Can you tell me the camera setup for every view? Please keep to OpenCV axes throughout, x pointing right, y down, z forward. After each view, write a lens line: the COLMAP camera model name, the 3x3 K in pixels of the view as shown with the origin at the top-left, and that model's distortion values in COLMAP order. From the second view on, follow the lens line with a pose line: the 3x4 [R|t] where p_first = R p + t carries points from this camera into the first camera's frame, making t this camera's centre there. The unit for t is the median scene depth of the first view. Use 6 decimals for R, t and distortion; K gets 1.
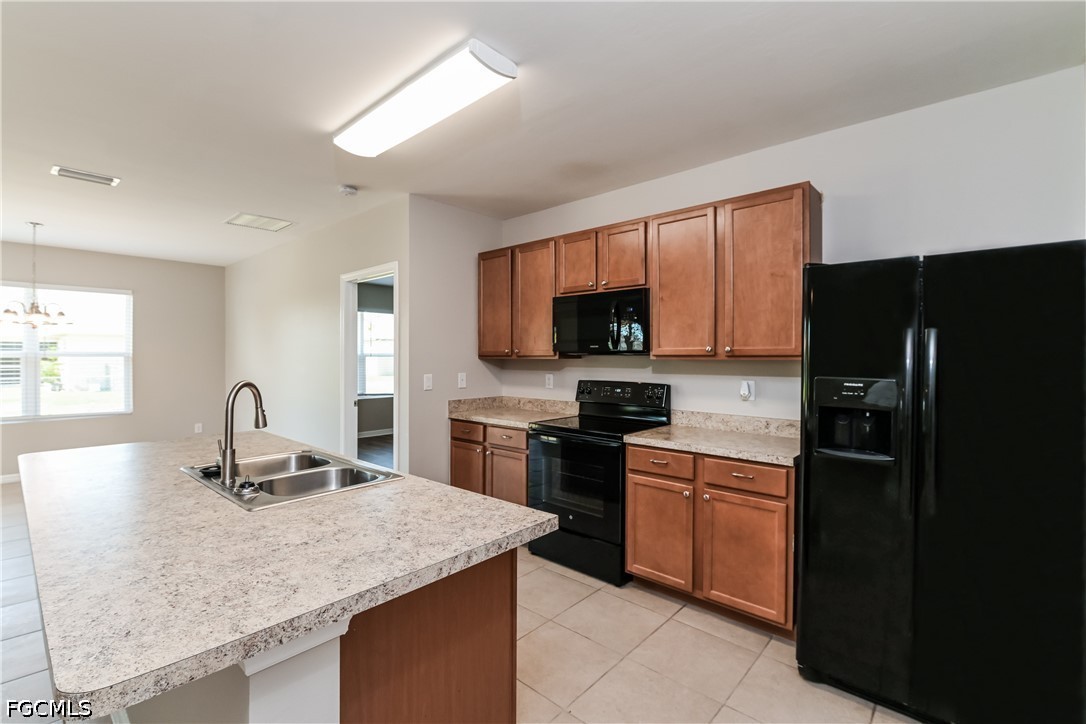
lens RADIAL K [[496.9, 0, 523.3], [0, 496.9, 358.6], [0, 0, 1]] dist [-0.001276, -0.005575]
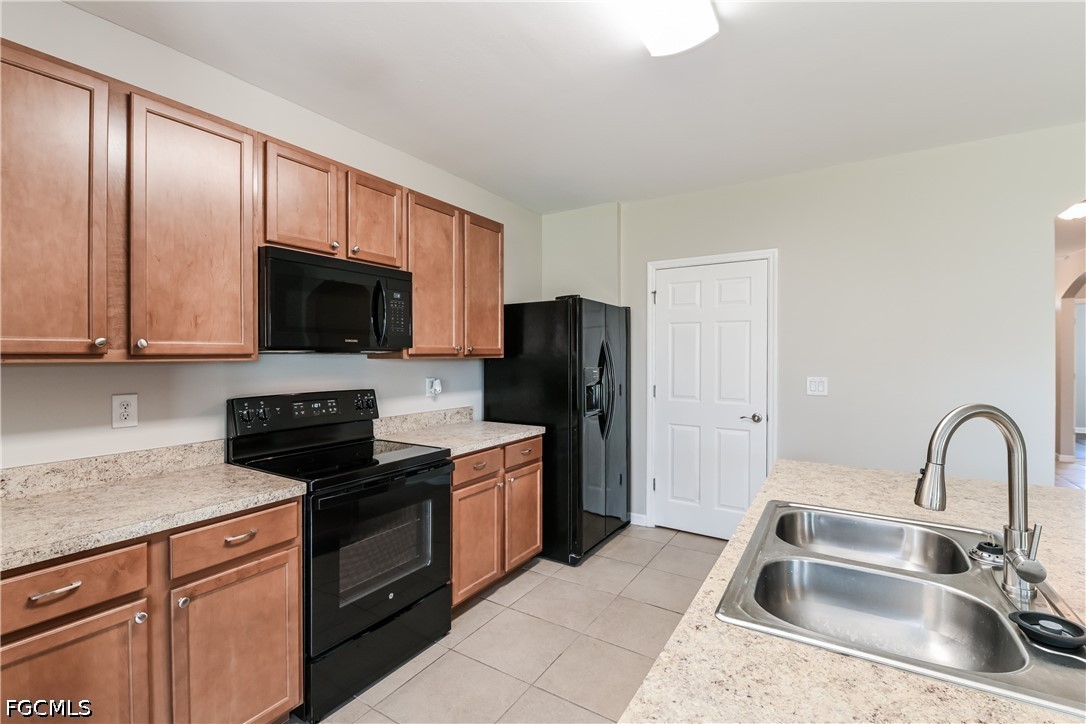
lens RADIAL K [[496.9, 0, 522.5], [0, 496.9, 357.3], [0, 0, 1]] dist [-0.001276, -0.005575]
pose [[-0.190099, -0.004533, 0.981754, -0.720713], [0.006025, 0.999965, 0.005783, -0.005764], [-0.981746, 0.007015, -0.190065, 1.155539]]
